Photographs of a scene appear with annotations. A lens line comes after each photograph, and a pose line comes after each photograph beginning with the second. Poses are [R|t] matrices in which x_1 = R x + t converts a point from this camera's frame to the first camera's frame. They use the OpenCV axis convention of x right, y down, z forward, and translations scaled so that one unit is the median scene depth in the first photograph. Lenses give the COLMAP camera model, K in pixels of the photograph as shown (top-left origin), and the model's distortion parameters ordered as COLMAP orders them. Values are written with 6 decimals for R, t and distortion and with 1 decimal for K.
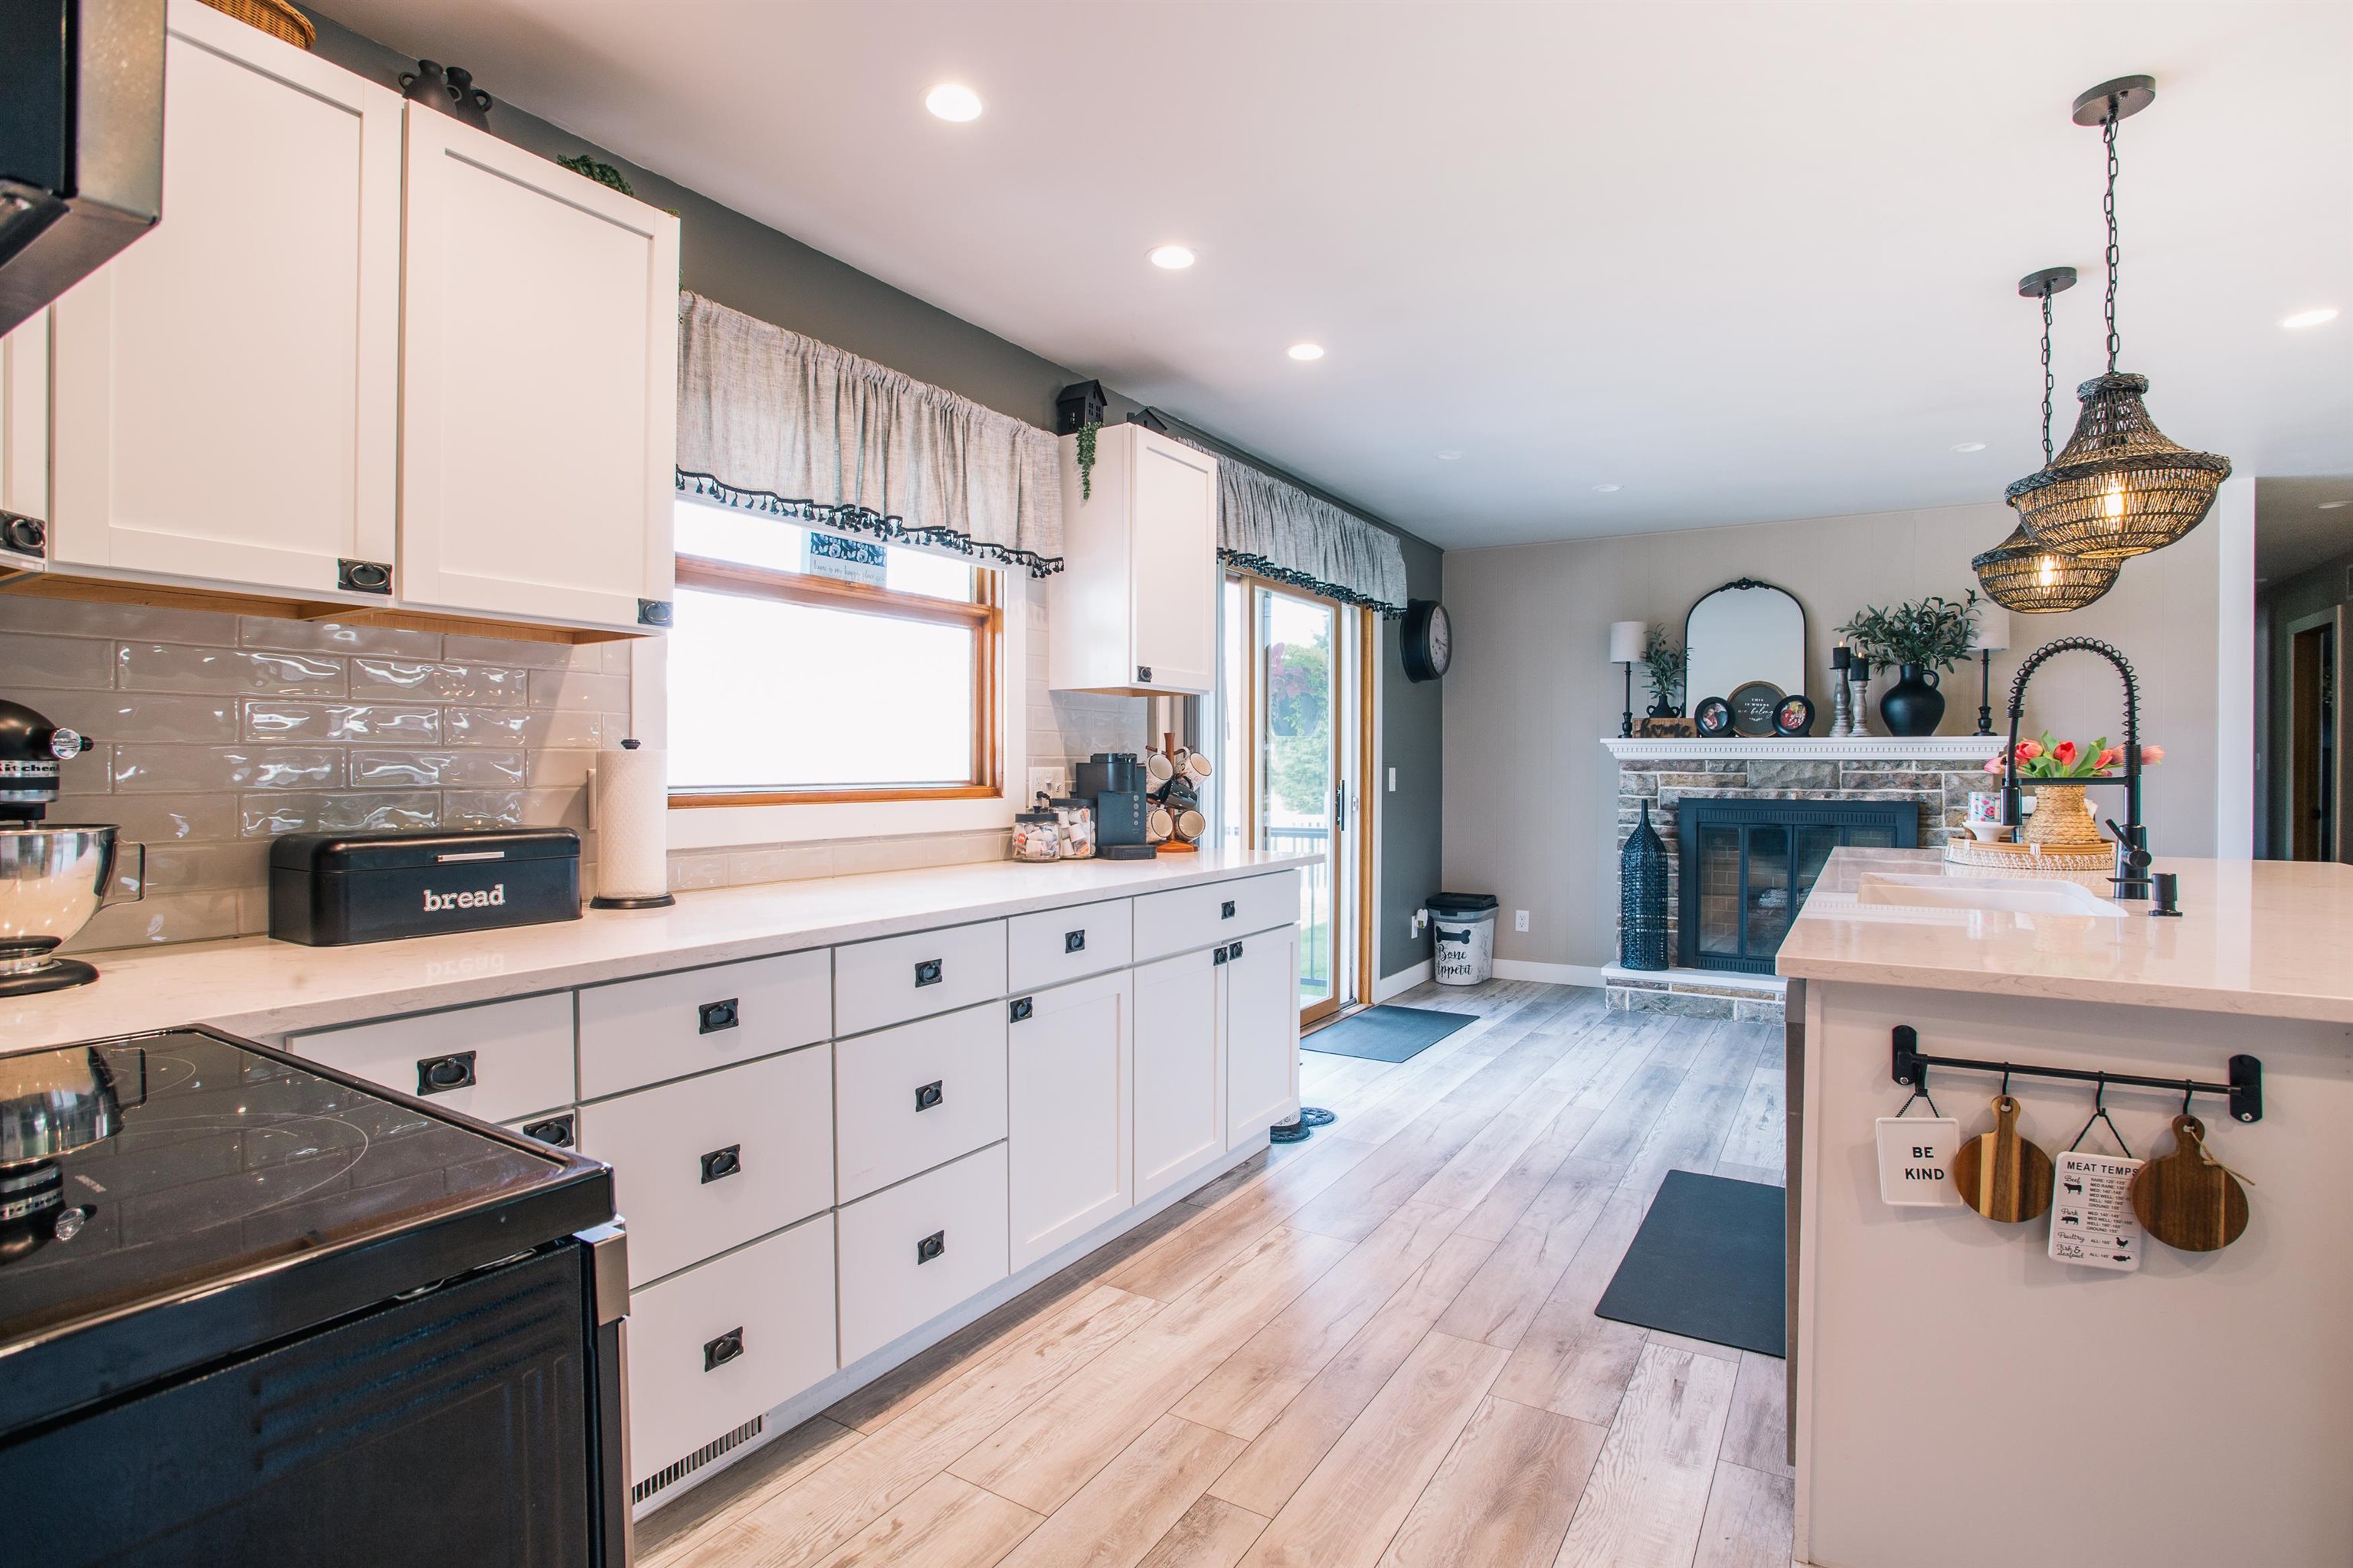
lens RADIAL K [[1147.2, 0, 1180.0], [0, 1147.2, 786.0], [0, 0, 1]] dist [-0.052094, 0.019069]
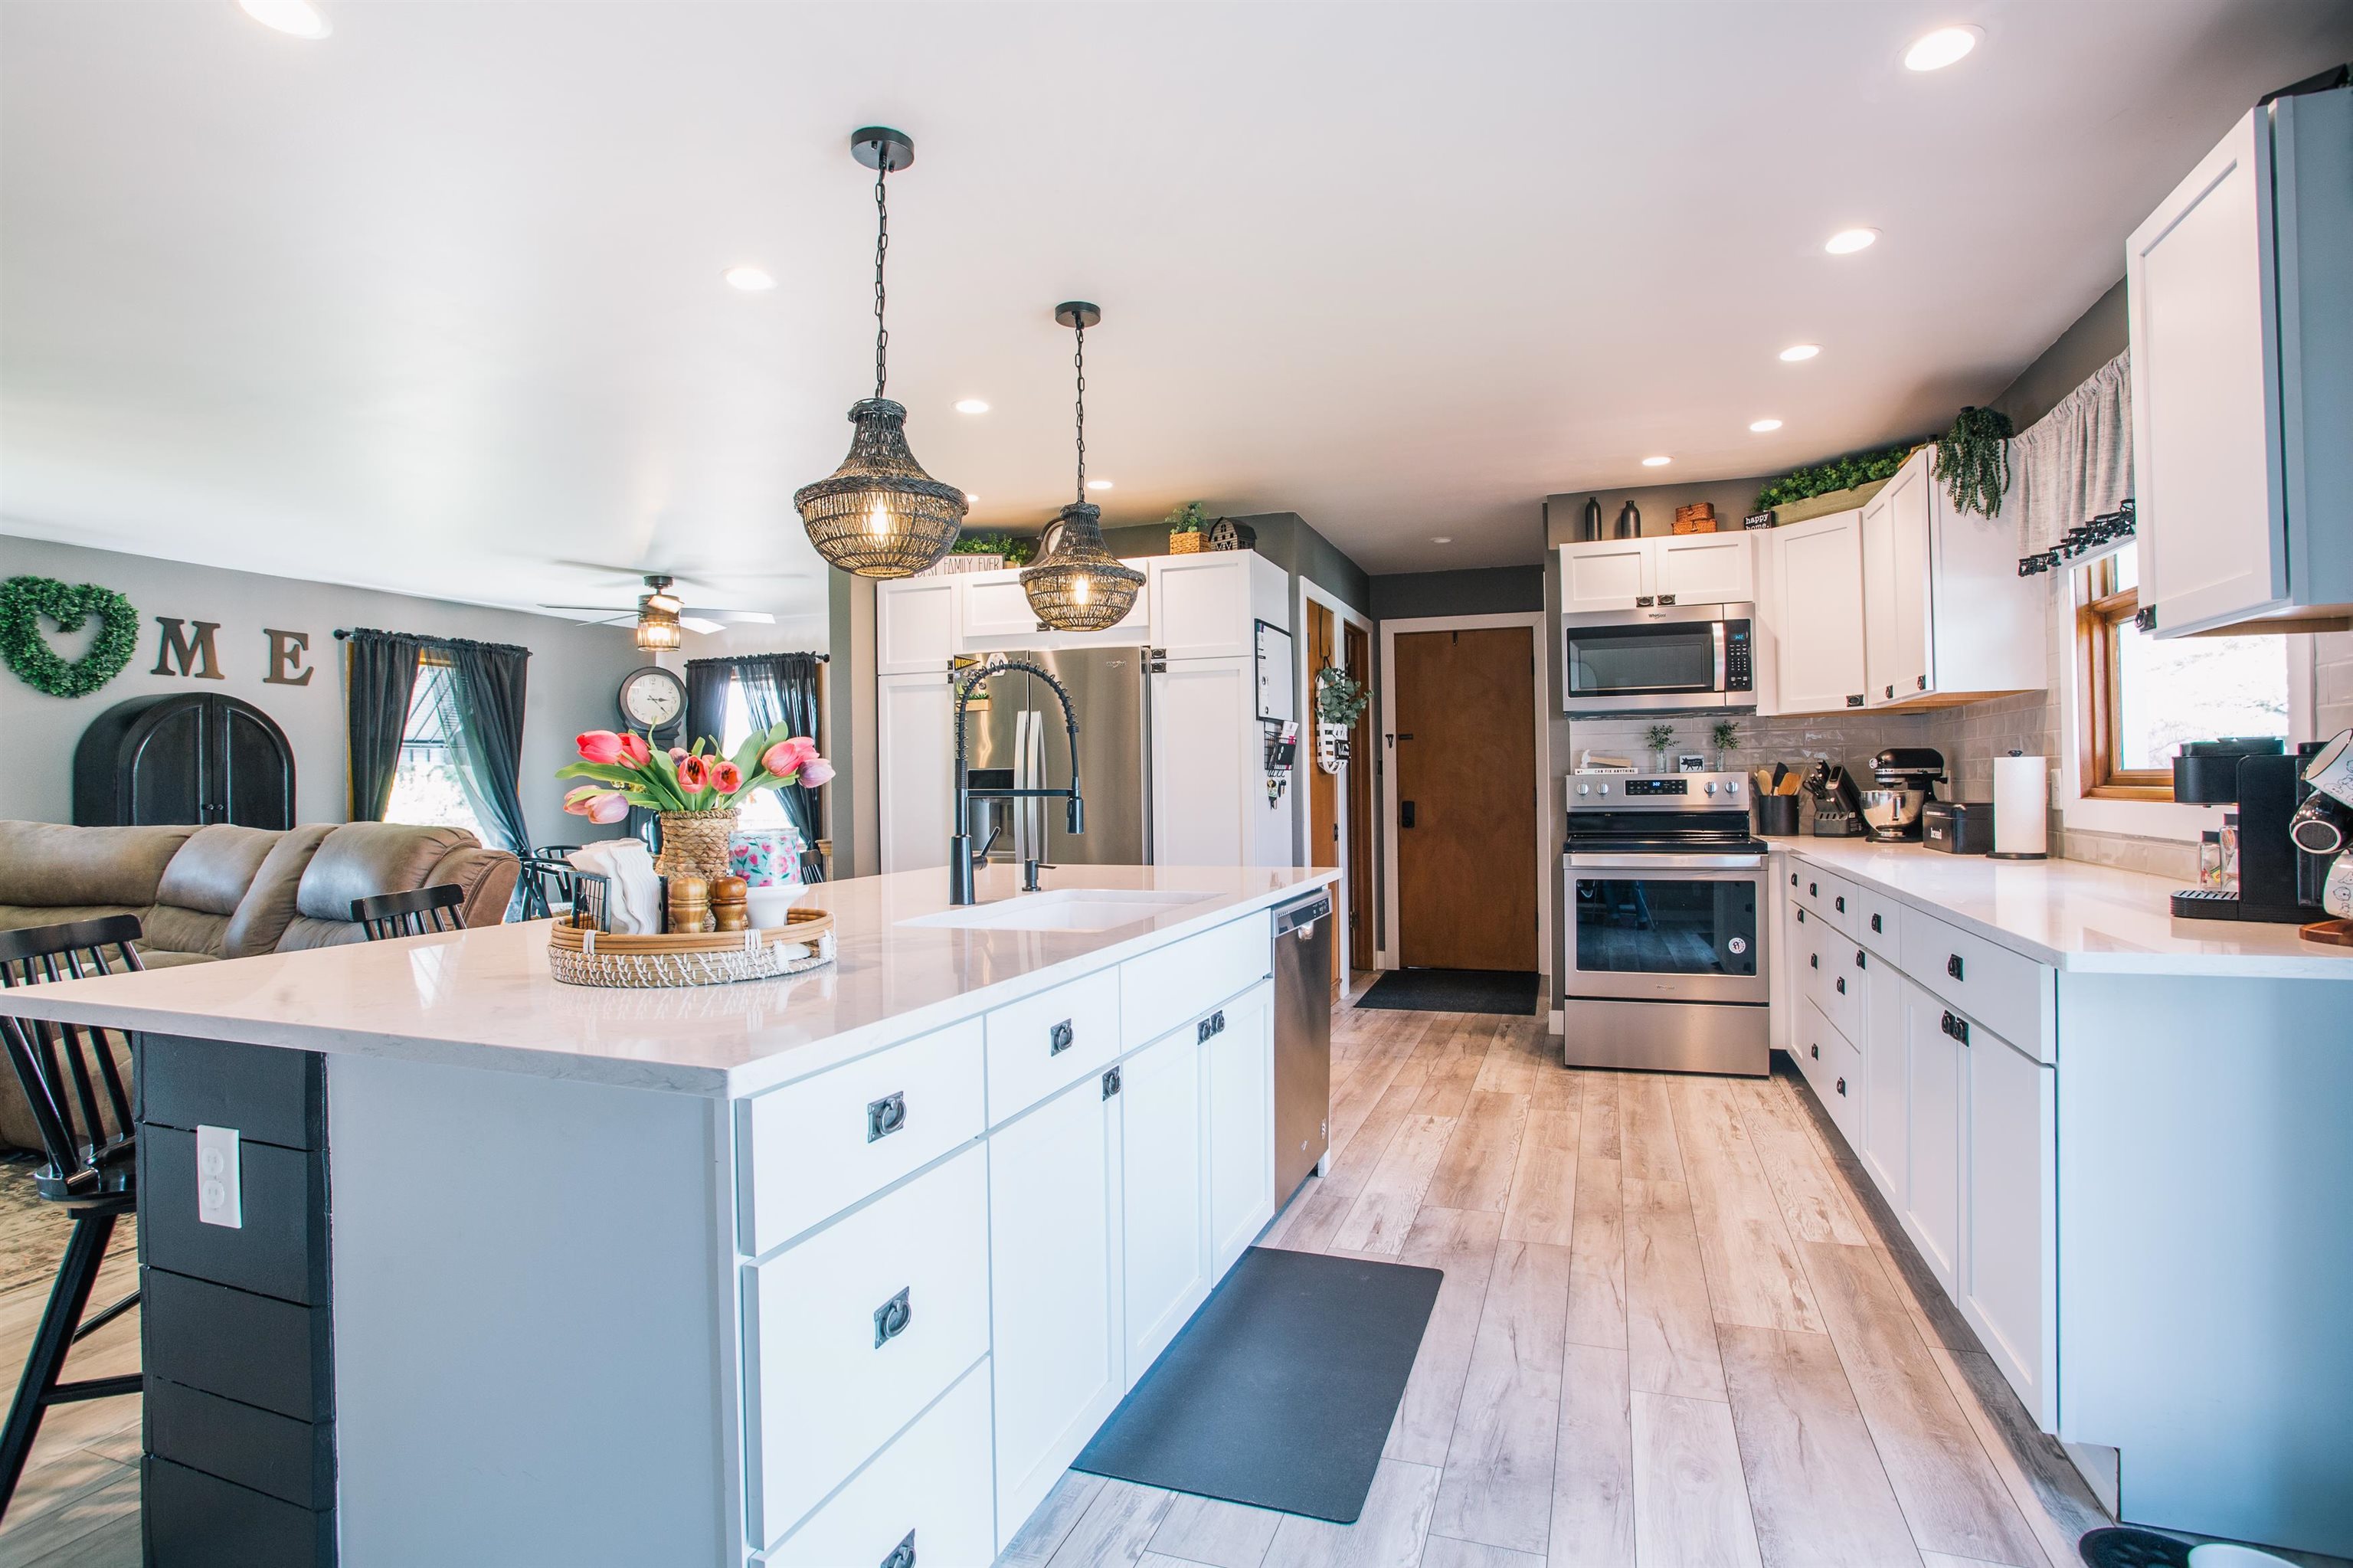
lens RADIAL K [[1147.2, 0, 1185.9], [0, 1147.2, 780.8], [0, 0, 1]] dist [-0.052094, 0.019069]
pose [[-0.979550, 0.011702, -0.200859, 0.860223], [0.009676, 0.999892, 0.011068, -0.026085], [0.200967, 0.008898, -0.979558, 2.103218]]
